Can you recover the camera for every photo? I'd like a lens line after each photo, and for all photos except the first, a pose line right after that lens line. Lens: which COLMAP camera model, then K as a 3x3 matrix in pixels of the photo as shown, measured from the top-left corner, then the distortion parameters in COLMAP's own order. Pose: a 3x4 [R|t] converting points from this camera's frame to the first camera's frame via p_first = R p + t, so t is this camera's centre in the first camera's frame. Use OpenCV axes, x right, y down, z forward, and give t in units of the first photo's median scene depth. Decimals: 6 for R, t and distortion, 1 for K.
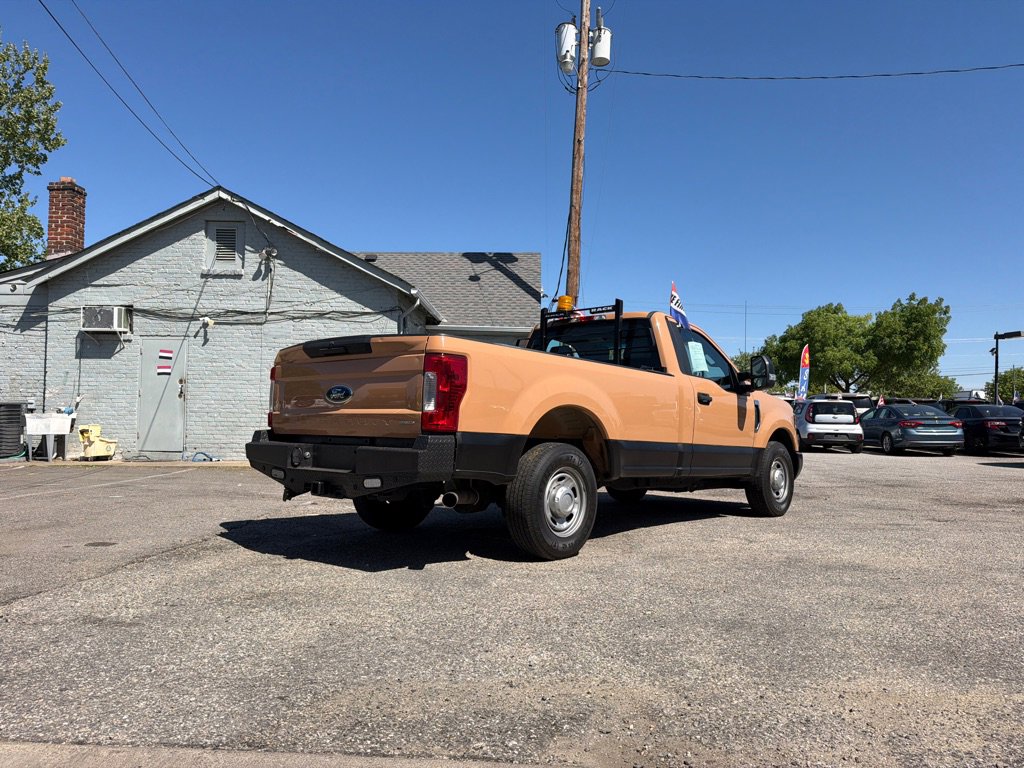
lens RADIAL K [[713.7, 0, 514.3], [0, 713.7, 388.8], [0, 0, 1]] dist [0.029833, -0.040022]
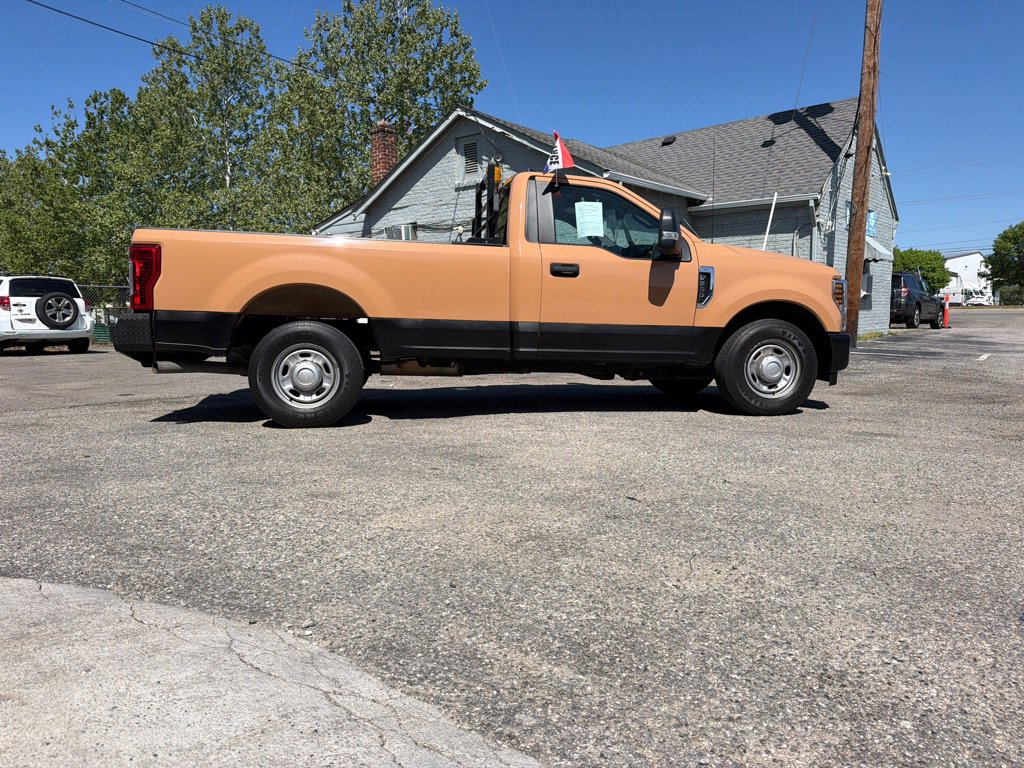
lens RADIAL K [[723.8, 0, 512.0], [0, 723.8, 384.0], [0, 0, 1]] dist [0.069541, -0.096002]
pose [[0.760756, 0.037525, -0.647953, 0.396922], [0.046550, 0.992602, 0.112139, 0.024593], [0.647367, -0.115472, 0.753381, 0.148436]]
